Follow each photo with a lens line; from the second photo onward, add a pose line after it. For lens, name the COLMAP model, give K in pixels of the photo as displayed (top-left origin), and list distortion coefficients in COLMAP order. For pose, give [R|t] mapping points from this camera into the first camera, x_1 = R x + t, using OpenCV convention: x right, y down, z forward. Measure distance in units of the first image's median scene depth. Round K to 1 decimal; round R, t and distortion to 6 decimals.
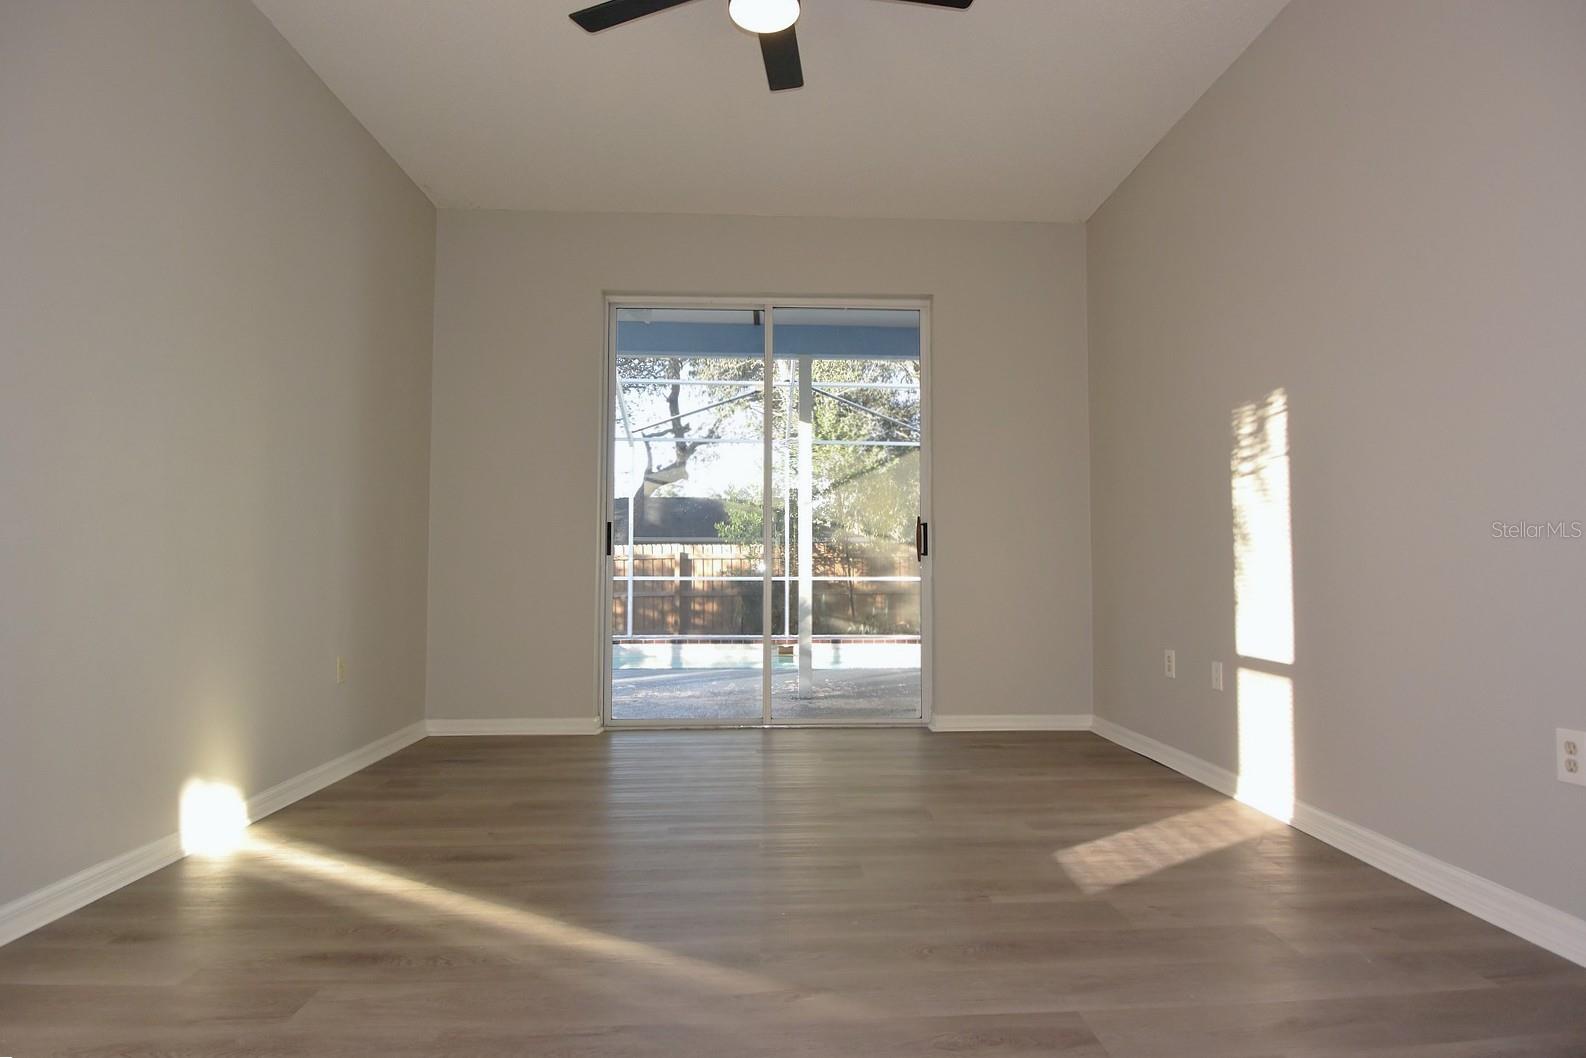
lens RADIAL K [[831.4, 0, 794.4], [0, 831.4, 531.2], [0, 0, 1]] dist [-0.003336, -0.022156]
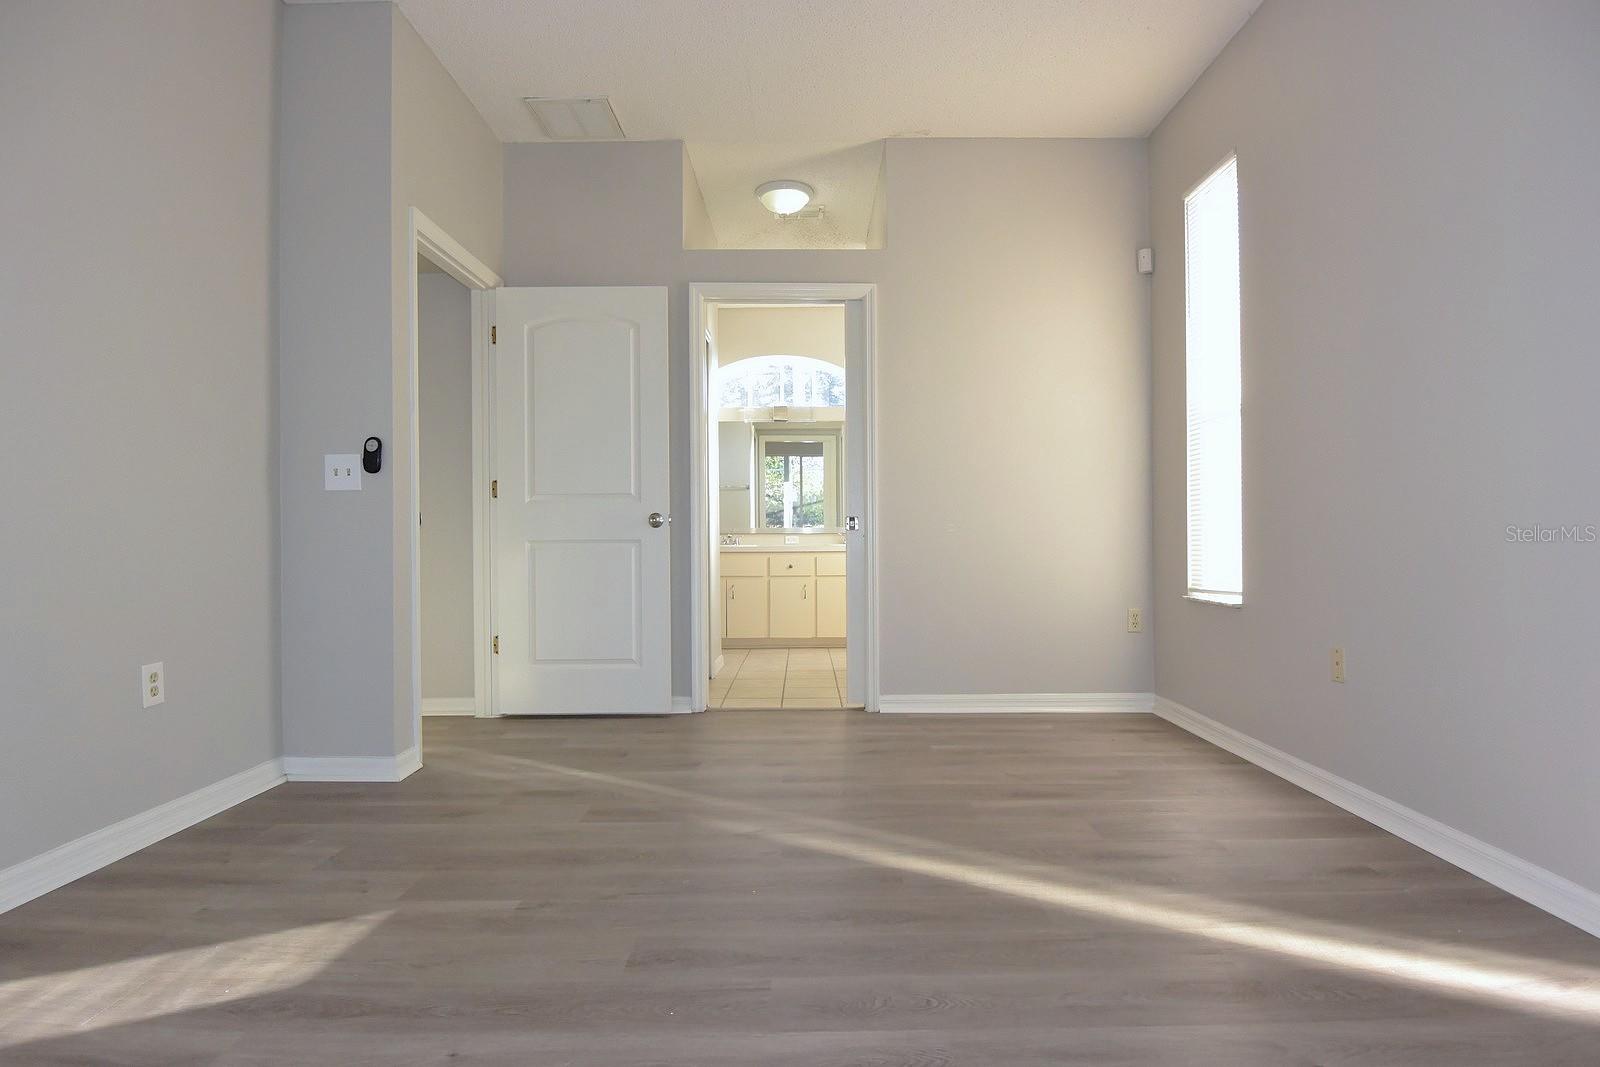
lens RADIAL K [[838.8, 0, 802.6], [0, 838.8, 536.9], [0, 0, 1]] dist [-0.003336, -0.022156]
pose [[-0.998570, 0.007708, 0.052906, -0.116477], [0.004771, 0.998452, -0.055419, 0.098441], [-0.053252, -0.055087, -0.997061, 1.849081]]
